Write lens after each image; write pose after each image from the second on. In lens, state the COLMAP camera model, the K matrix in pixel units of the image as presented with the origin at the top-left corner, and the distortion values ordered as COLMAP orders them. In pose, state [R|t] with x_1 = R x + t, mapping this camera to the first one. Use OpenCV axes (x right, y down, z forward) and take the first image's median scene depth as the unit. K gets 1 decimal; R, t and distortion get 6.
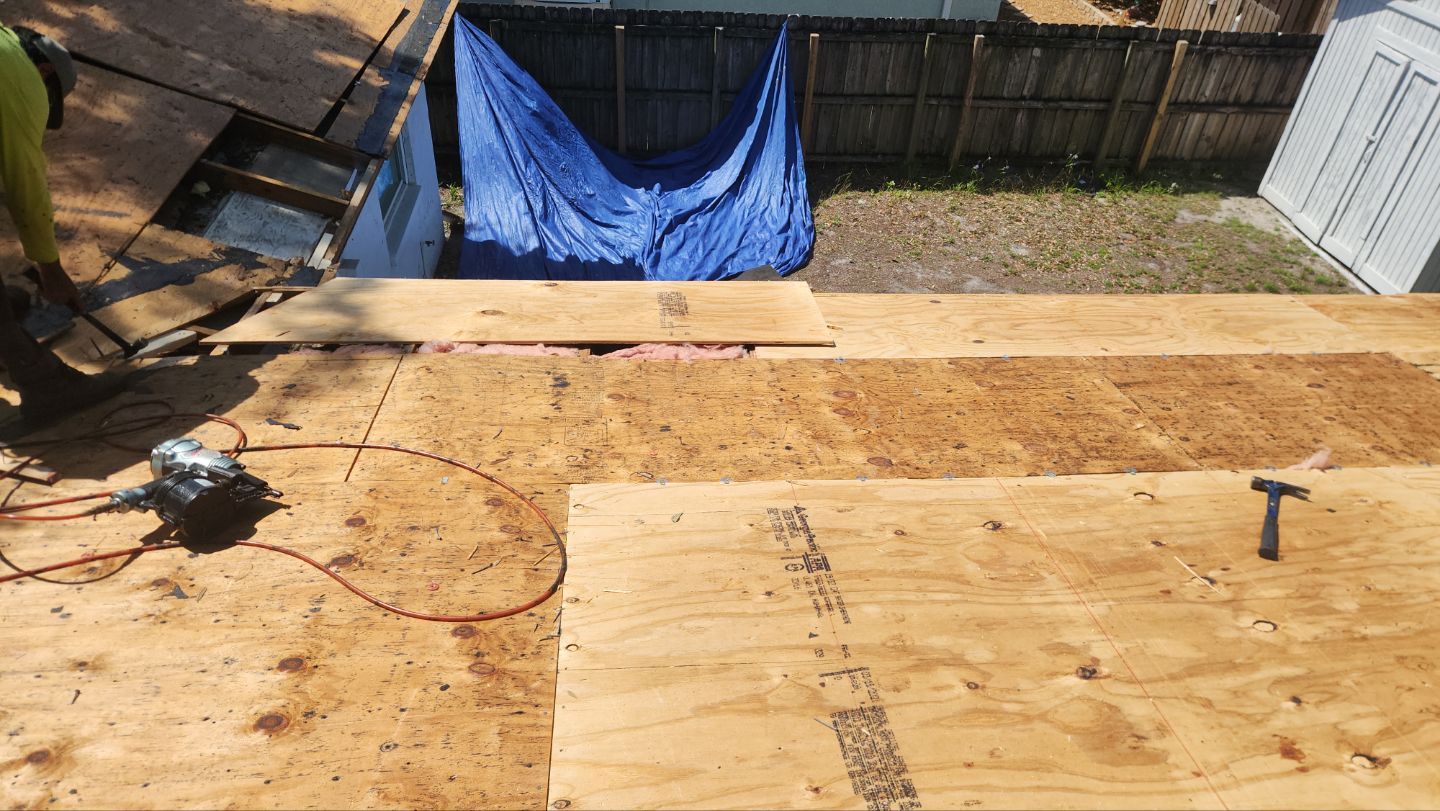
lens RADIAL K [[956.4, 0, 712.7], [0, 956.4, 442.9], [0, 0, 1]] dist [0.064866, -0.058351]
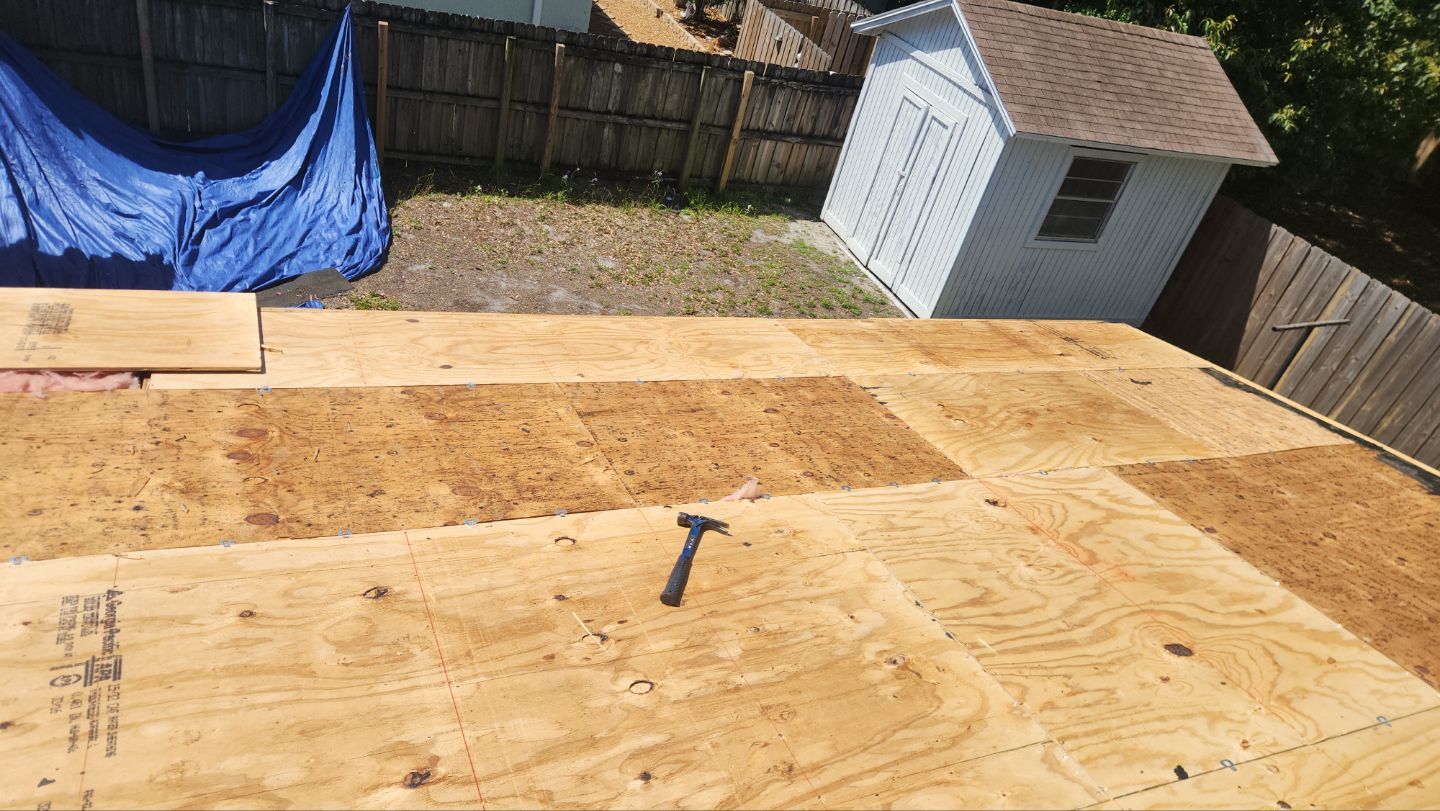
lens RADIAL K [[966.0, 0, 685.8], [0, 966.0, 435.9], [0, 0, 1]] dist [0.070003, -0.053383]
pose [[0.944652, -0.028493, 0.326835, 0.203505], [0.032842, 0.999430, -0.007794, -0.027676], [-0.326427, 0.018096, 0.945049, 0.069236]]
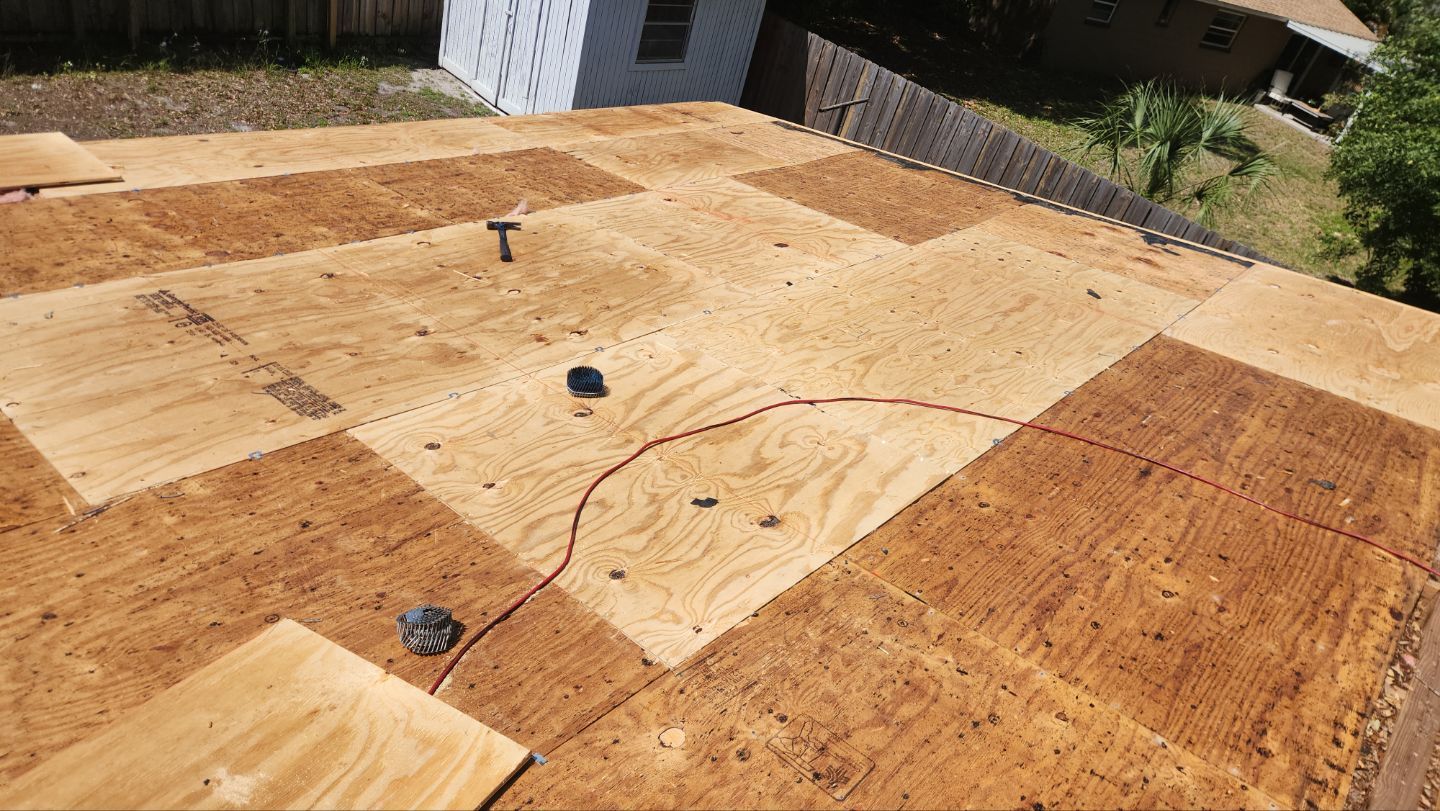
lens RADIAL K [[958.1, 0, 719.2], [0, 958.1, 417.8], [0, 0, 1]] dist [0.083643, -0.065364]
pose [[0.721729, -0.277312, 0.634197, -0.171676], [0.228536, 0.960324, 0.159838, 0.138095], [-0.653360, 0.029577, 0.756470, -0.284332]]
